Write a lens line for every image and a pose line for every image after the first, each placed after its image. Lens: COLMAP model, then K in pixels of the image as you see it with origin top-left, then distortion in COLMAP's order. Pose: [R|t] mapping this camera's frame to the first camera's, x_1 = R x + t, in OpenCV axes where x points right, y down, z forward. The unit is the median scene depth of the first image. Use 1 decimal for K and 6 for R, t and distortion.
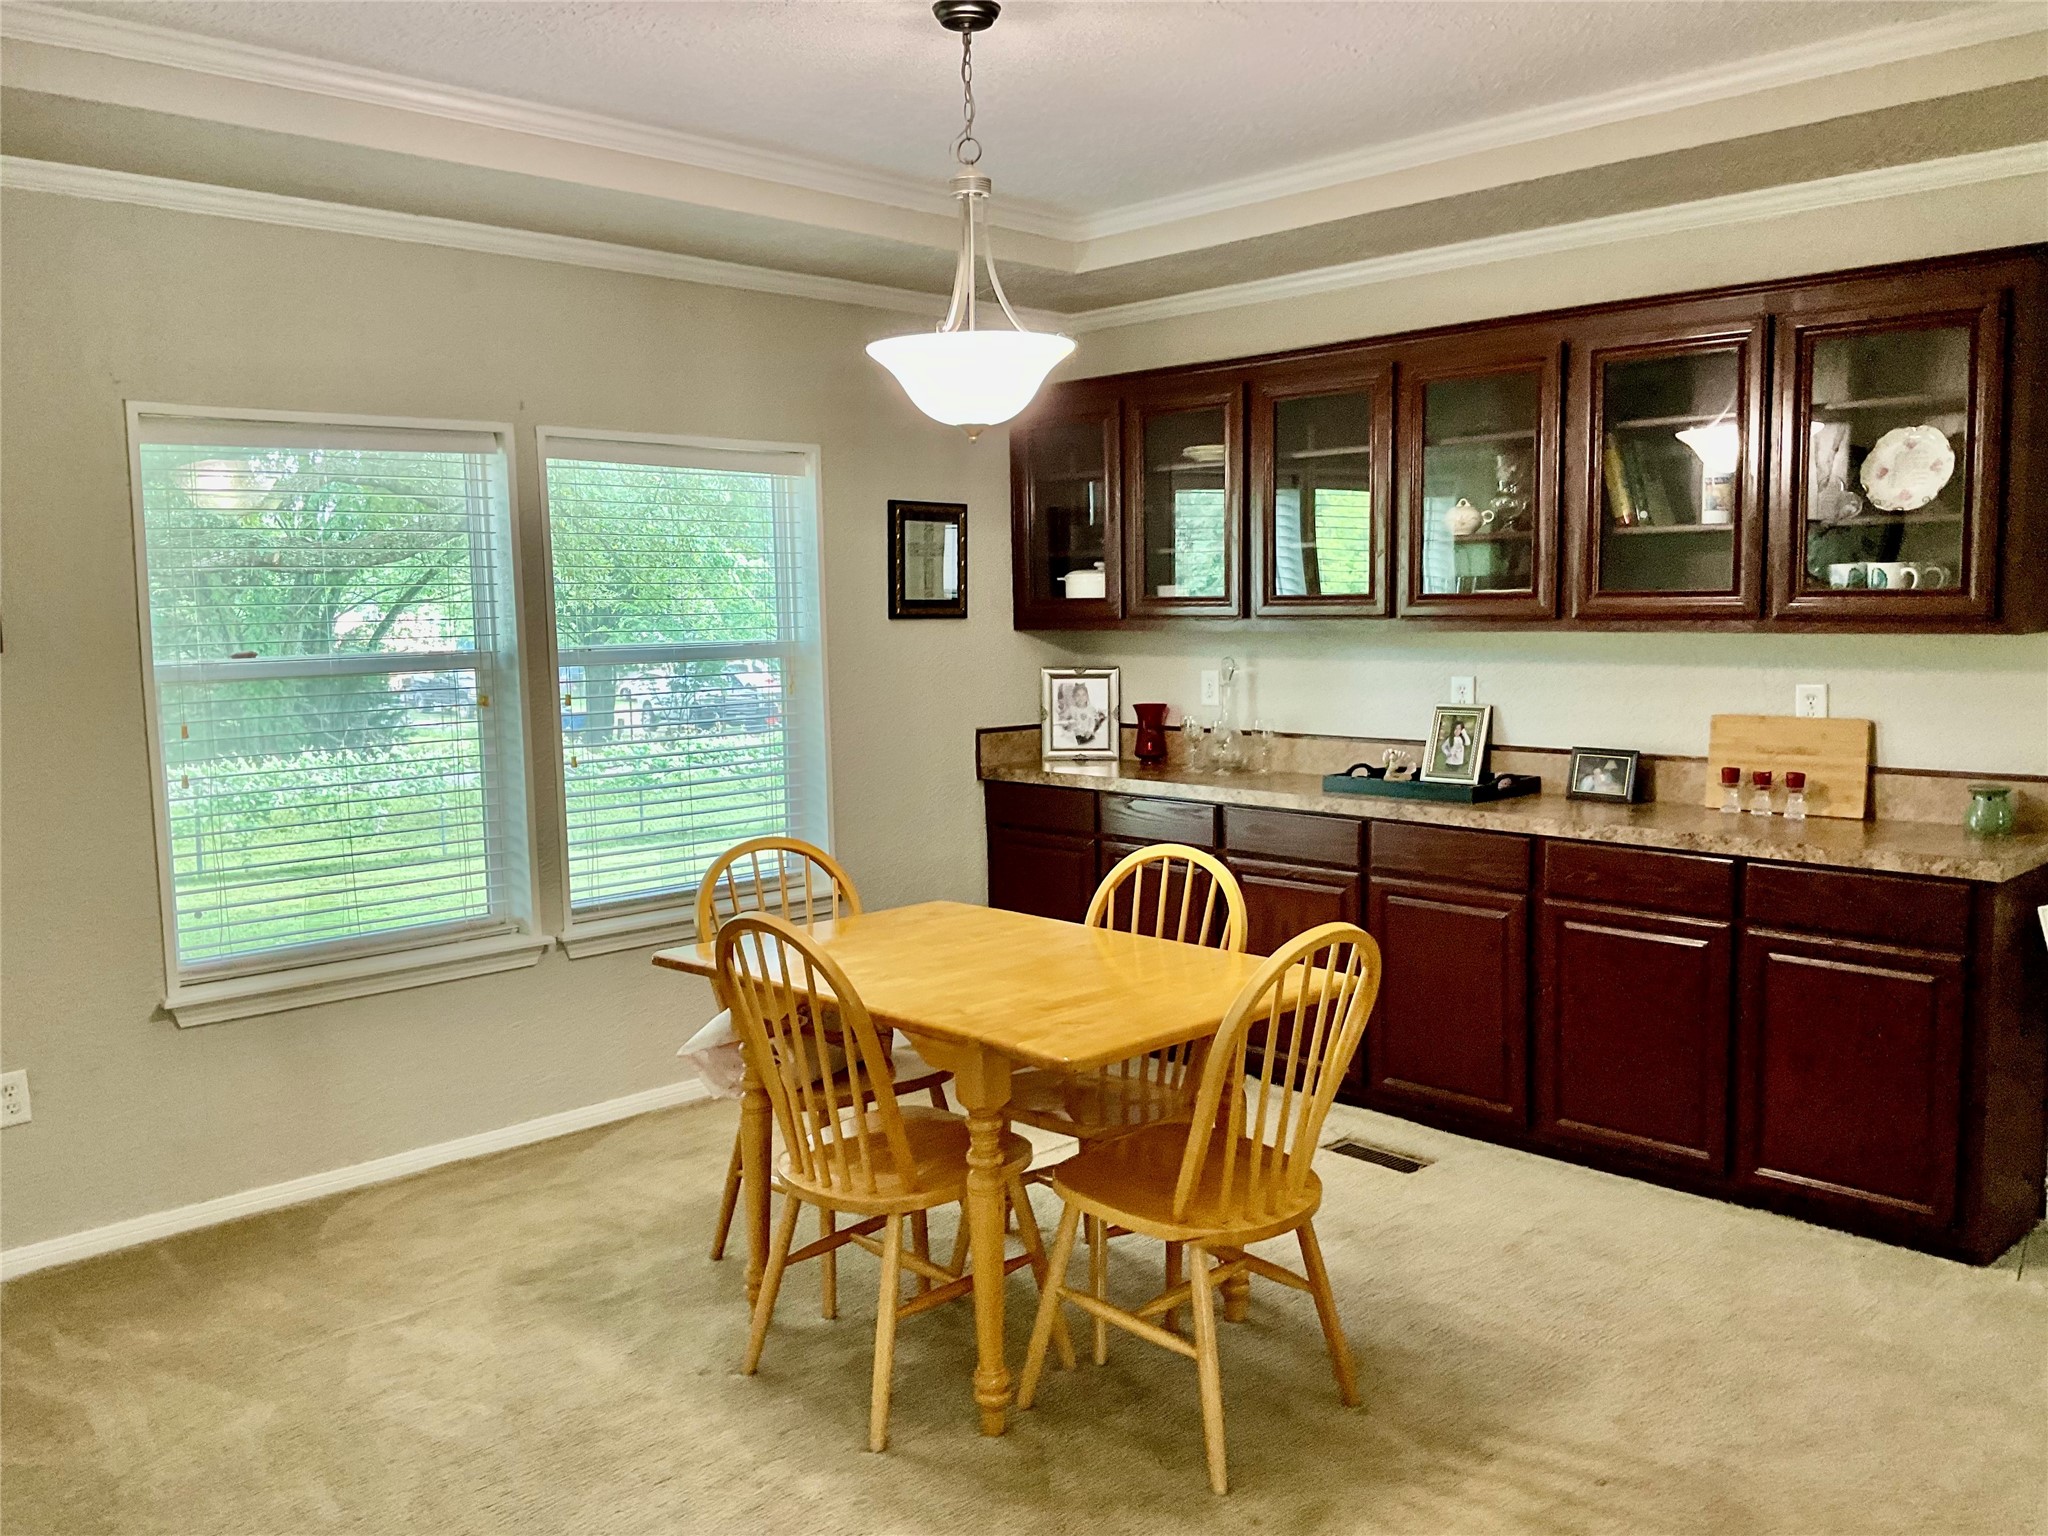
lens RADIAL K [[1706.4, 0, 1024.0], [0, 1706.4, 768.0], [0, 0, 1]] dist [0.122008, -0.223479]
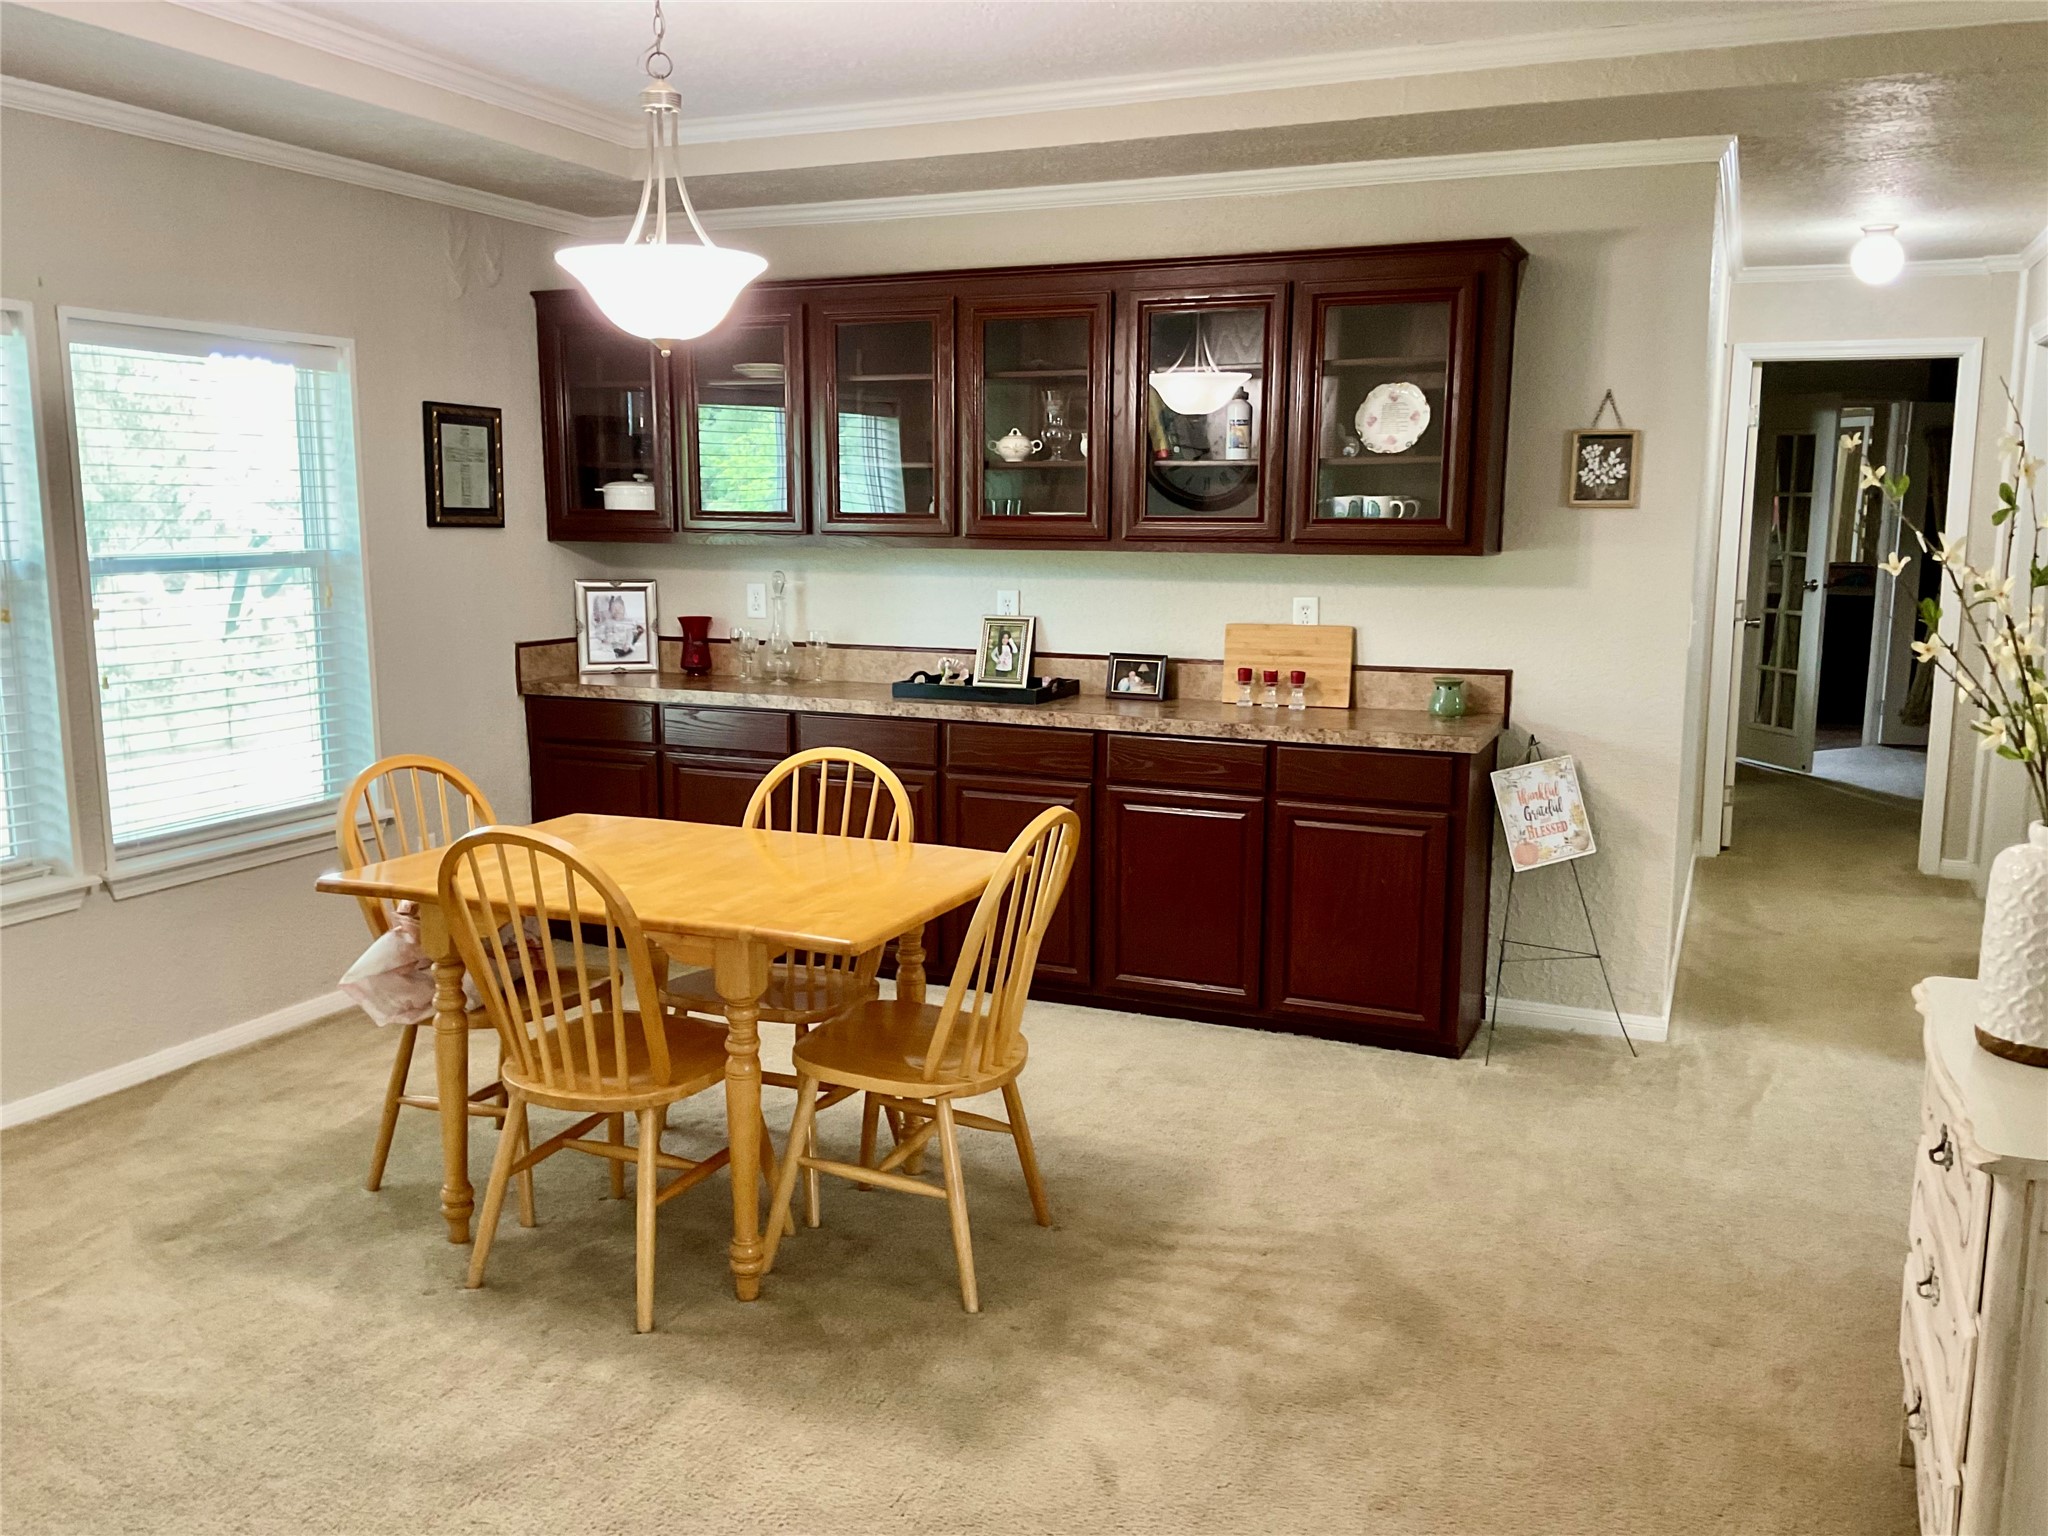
lens RADIAL K [[1706.4, 0, 1024.0], [0, 1706.4, 768.0], [0, 0, 1]] dist [0.122008, -0.223479]
pose [[0.924166, -0.038970, 0.379999, -0.178109], [0.020207, 0.998377, 0.053241, 0.002651], [-0.381457, -0.041524, 0.923454, -0.025962]]
